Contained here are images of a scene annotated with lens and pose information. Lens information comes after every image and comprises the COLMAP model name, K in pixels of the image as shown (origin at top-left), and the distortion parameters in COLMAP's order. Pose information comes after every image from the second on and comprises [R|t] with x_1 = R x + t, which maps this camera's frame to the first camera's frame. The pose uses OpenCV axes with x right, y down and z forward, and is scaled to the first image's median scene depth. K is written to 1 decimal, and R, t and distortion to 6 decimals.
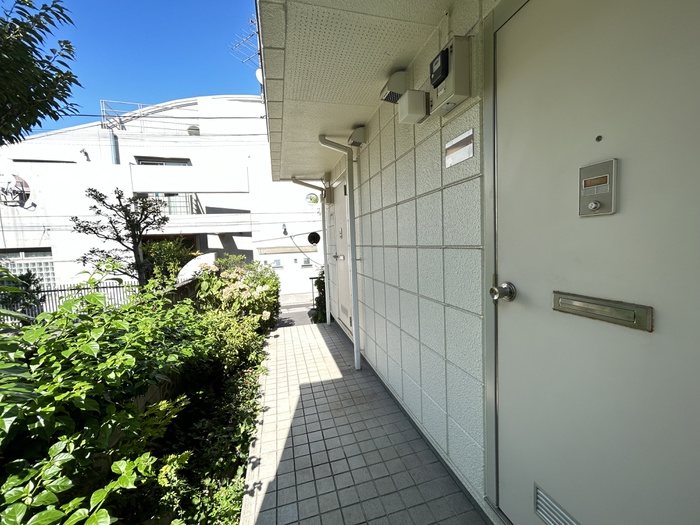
lens RADIAL K [[283.1, 0, 350.5], [0, 283.1, 260.7], [0, 0, 1]] dist [0.003102, 0.000379]
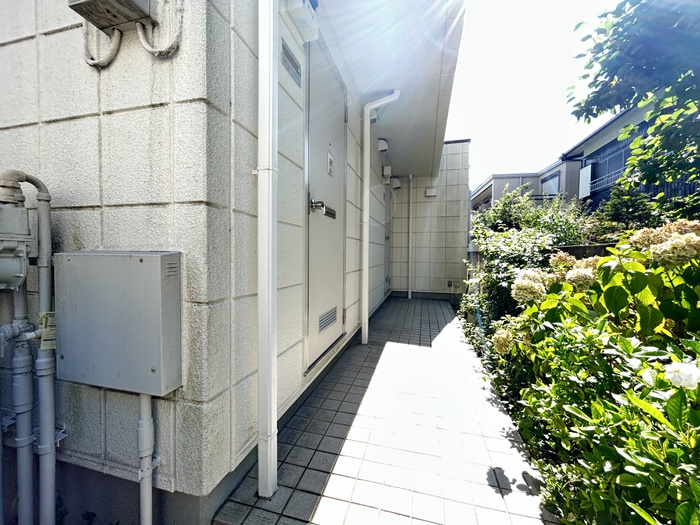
lens RADIAL K [[283.1, 0, 350.5], [0, 283.1, 260.7], [0, 0, 1]] dist [0.003102, 0.000379]
pose [[-0.873097, 0.023080, 0.486999, -0.376012], [0.060467, 0.996293, 0.061189, 0.054531], [-0.483782, 0.082872, -0.871256, 1.754366]]
